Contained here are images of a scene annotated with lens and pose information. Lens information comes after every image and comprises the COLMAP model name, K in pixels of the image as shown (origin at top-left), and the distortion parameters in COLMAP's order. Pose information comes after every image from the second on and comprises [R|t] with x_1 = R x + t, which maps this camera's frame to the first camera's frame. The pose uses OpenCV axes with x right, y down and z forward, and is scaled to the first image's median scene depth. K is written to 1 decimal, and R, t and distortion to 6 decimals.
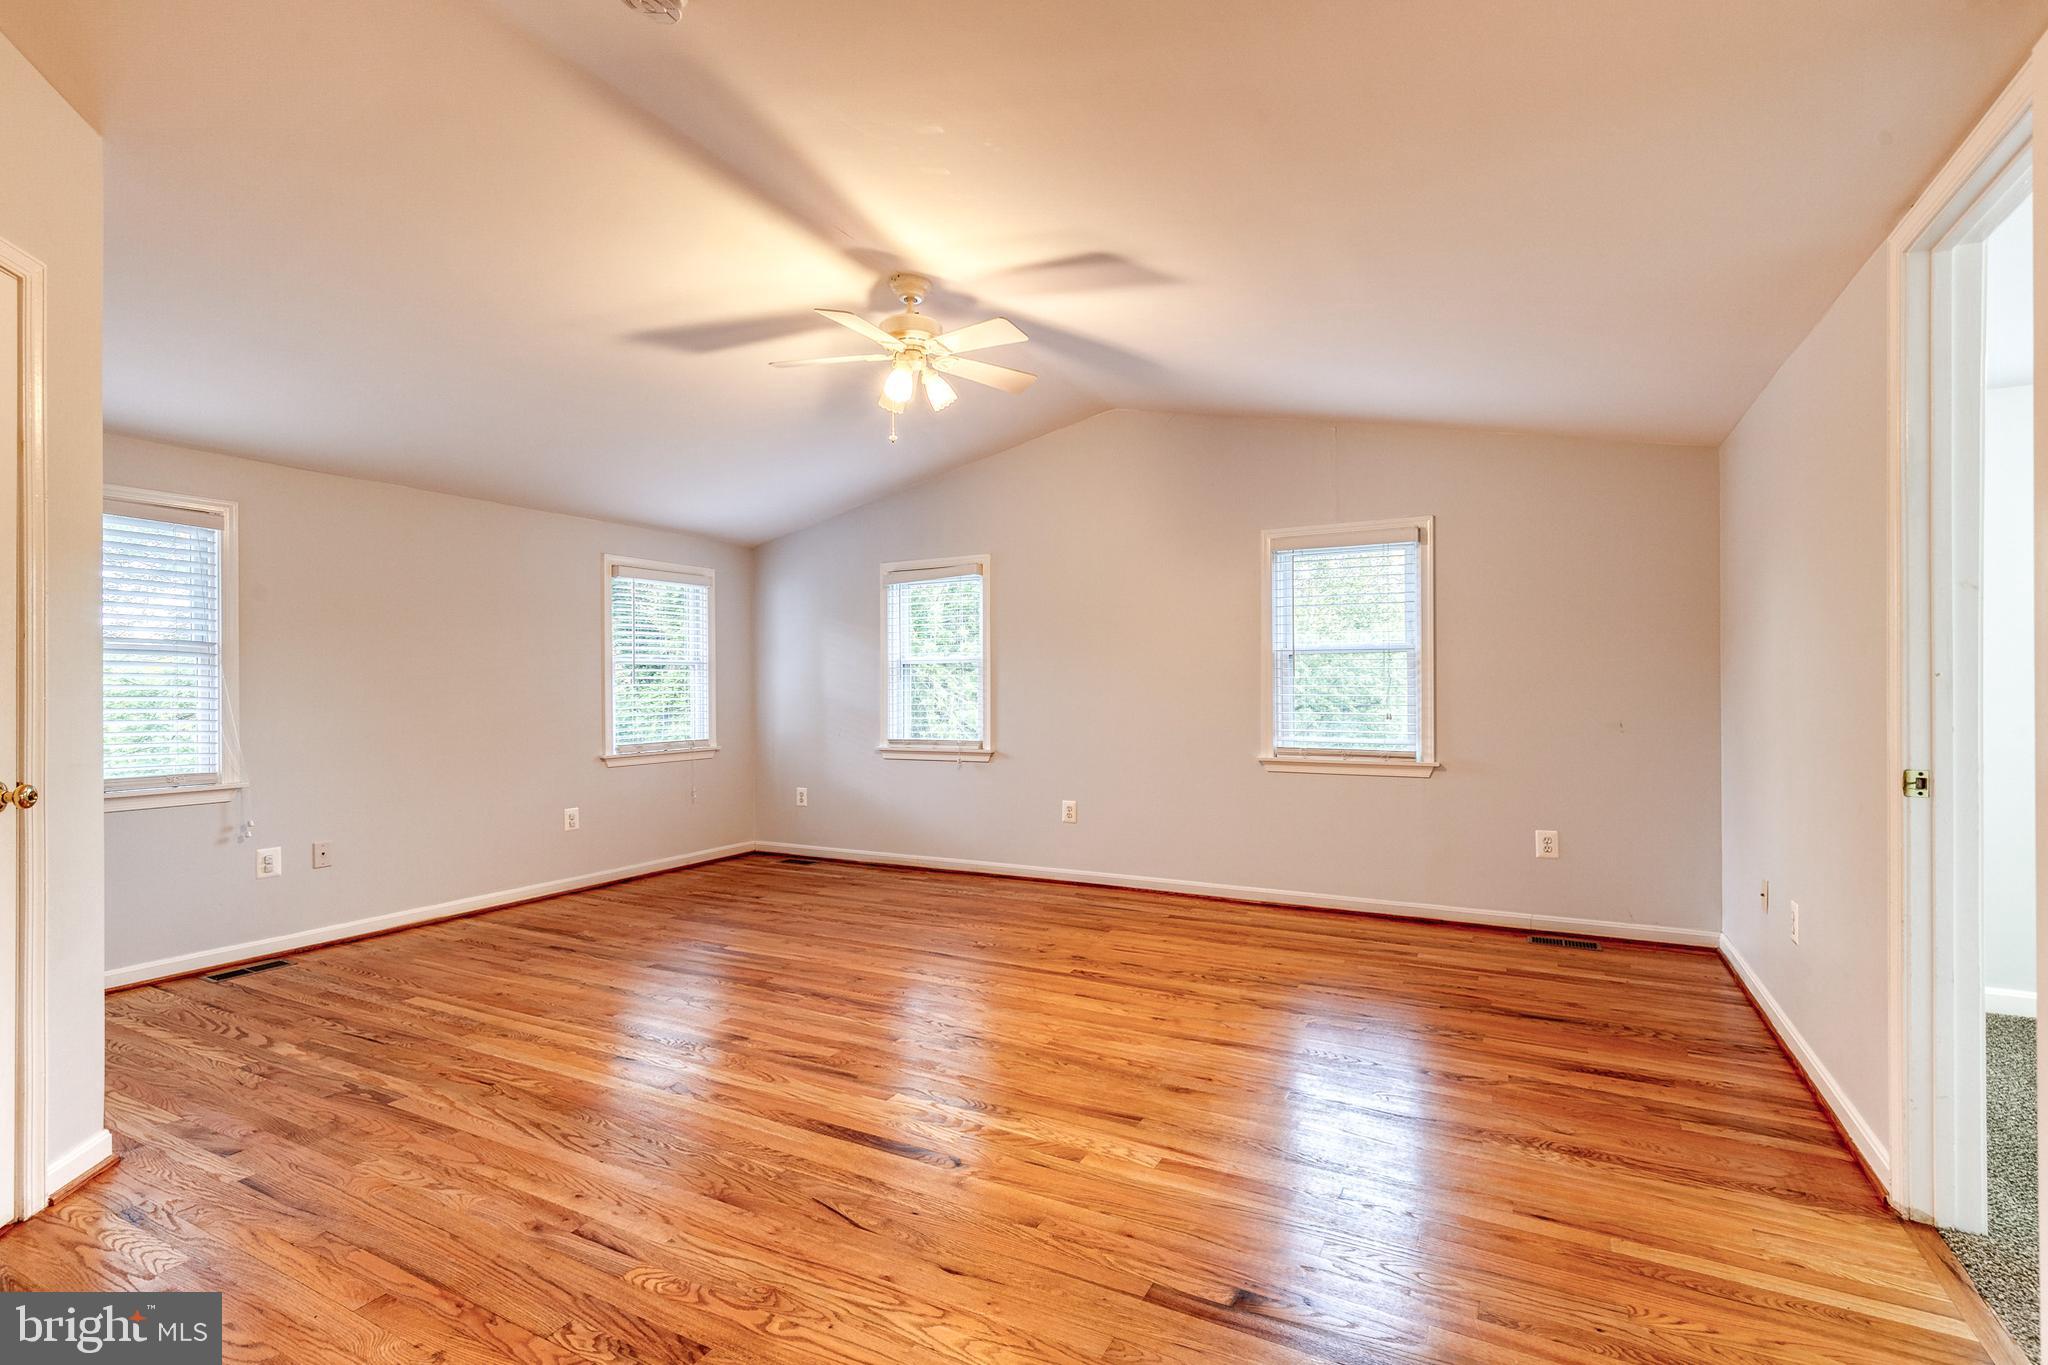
lens RADIAL K [[950.5, 0, 1031.1], [0, 950.5, 683.6], [0, 0, 1]] dist [0.013597, -0.002402]
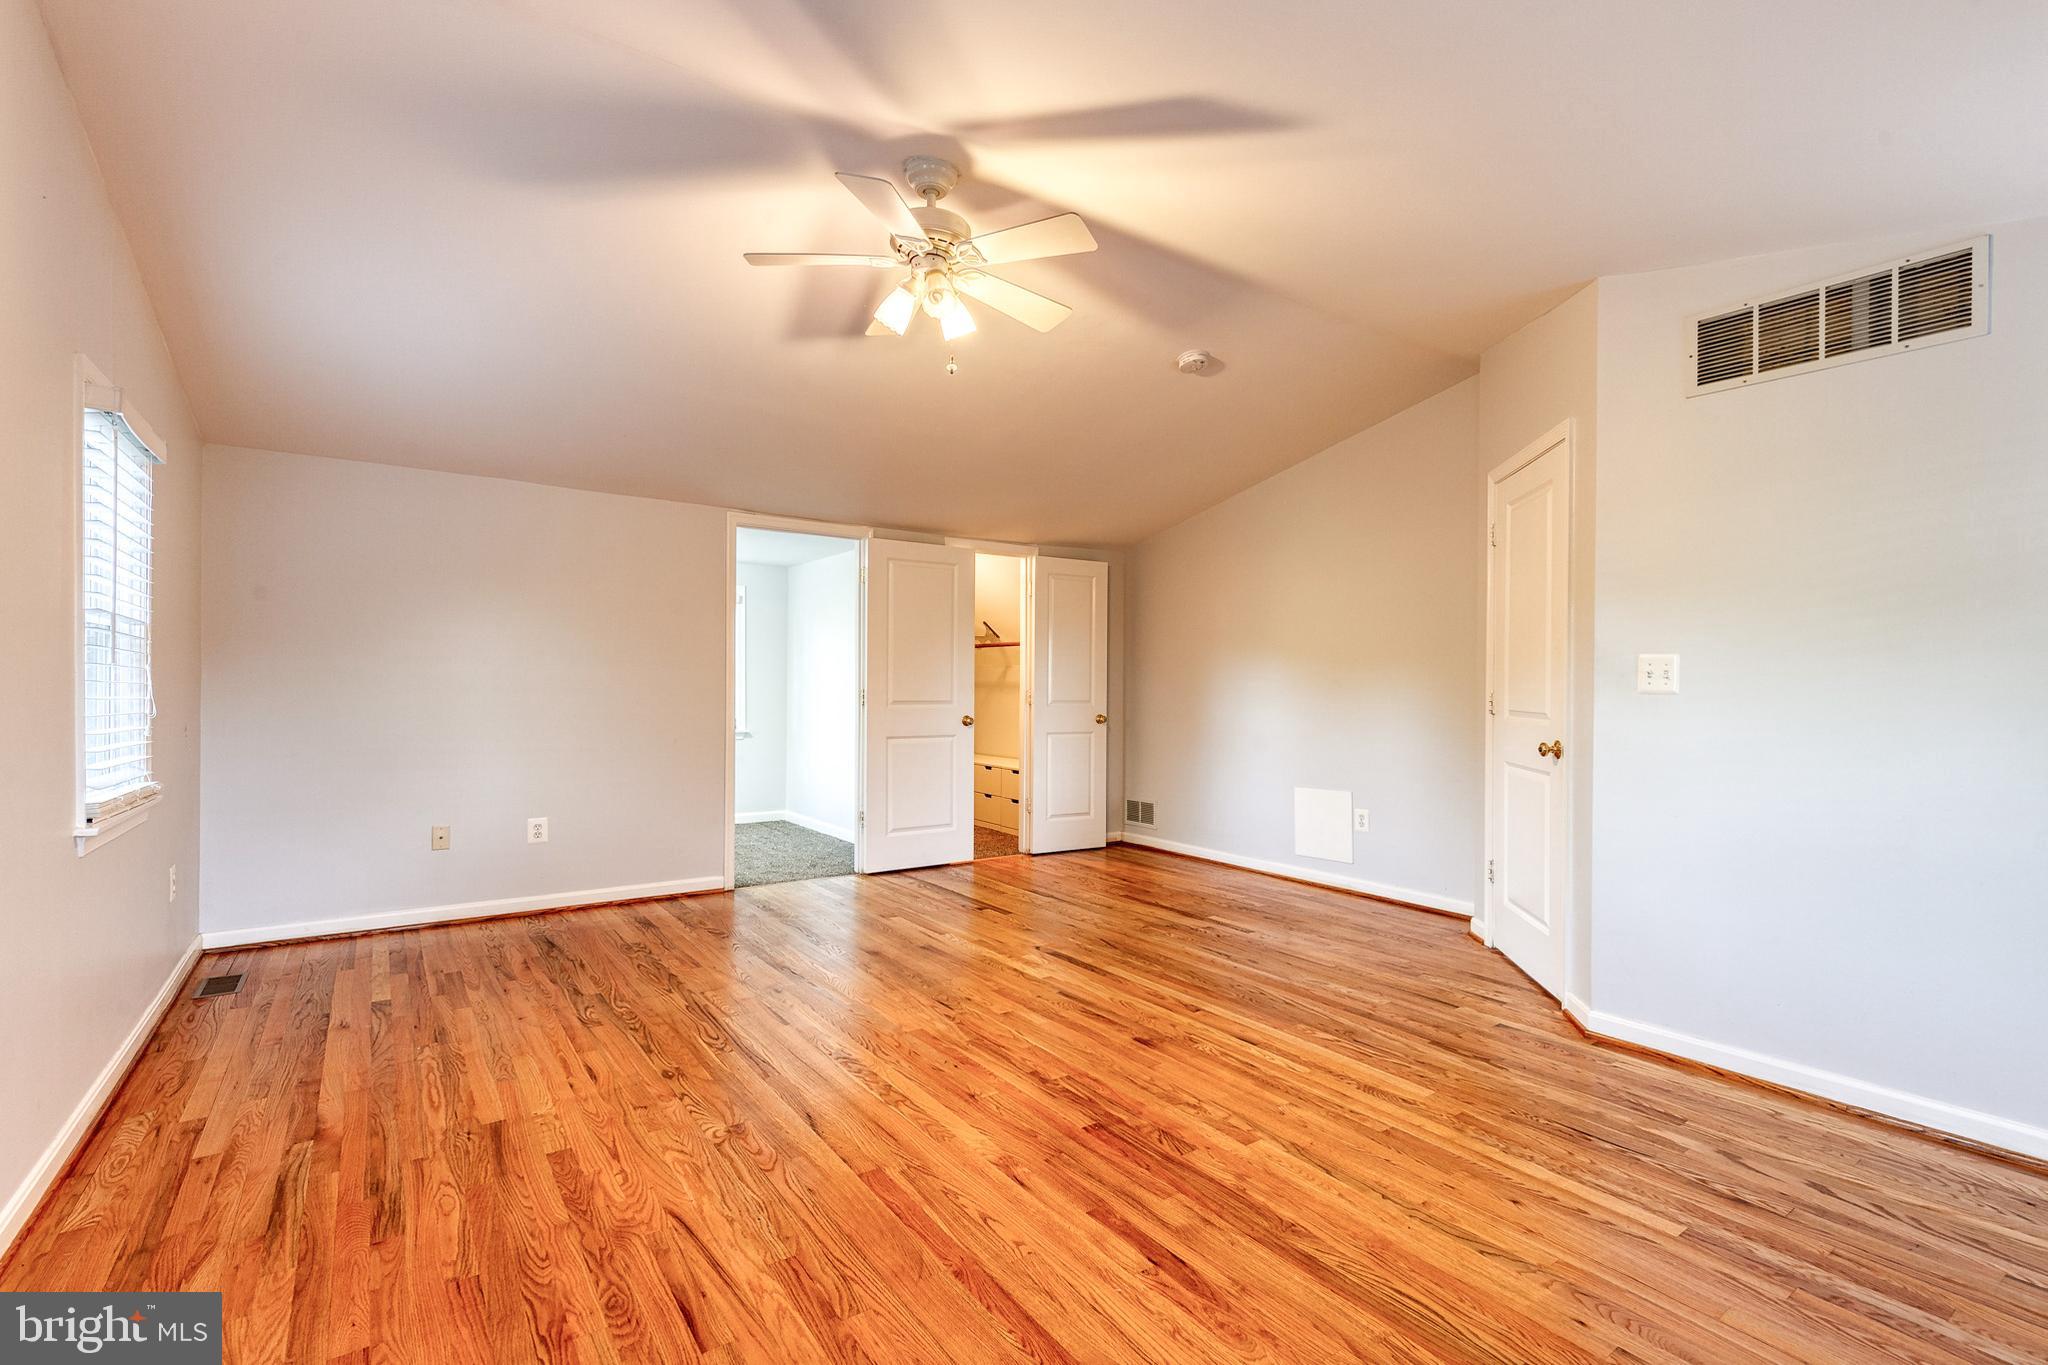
lens RADIAL K [[950.5, 0, 1020.1], [0, 950.5, 689.6], [0, 0, 1]] dist [0.013597, -0.002402]
pose [[-0.893649, 0.001681, 0.448764, -0.600986], [-0.001378, 0.999978, -0.006491, 0.011396], [-0.448765, -0.006419, -0.893627, 1.832613]]
